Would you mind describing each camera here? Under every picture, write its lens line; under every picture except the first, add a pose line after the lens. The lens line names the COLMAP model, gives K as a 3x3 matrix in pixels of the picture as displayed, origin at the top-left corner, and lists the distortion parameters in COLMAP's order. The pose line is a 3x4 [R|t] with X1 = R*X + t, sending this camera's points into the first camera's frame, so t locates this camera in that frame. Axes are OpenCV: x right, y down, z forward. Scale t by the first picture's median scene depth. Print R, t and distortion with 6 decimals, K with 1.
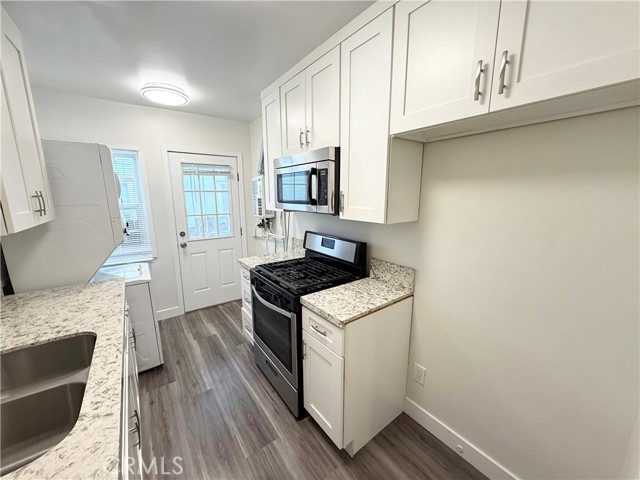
lens RADIAL K [[253.5, 0, 318.4], [0, 253.5, 240.8], [0, 0, 1]] dist [-0.001197, -0.000640]
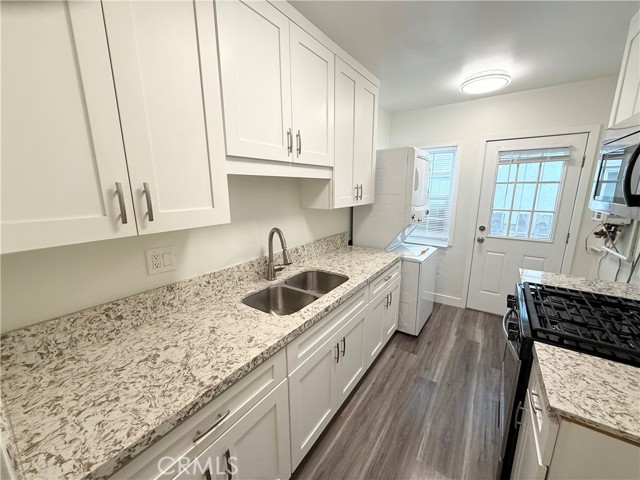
lens RADIAL K [[253.5, 0, 317.8], [0, 253.5, 240.2], [0, 0, 1]] dist [-0.001197, -0.000640]
pose [[0.317827, 0.196453, -0.927573, 0.216688], [-0.169013, 0.974370, 0.148454, -0.027878], [0.932964, 0.109589, 0.342884, 0.145600]]
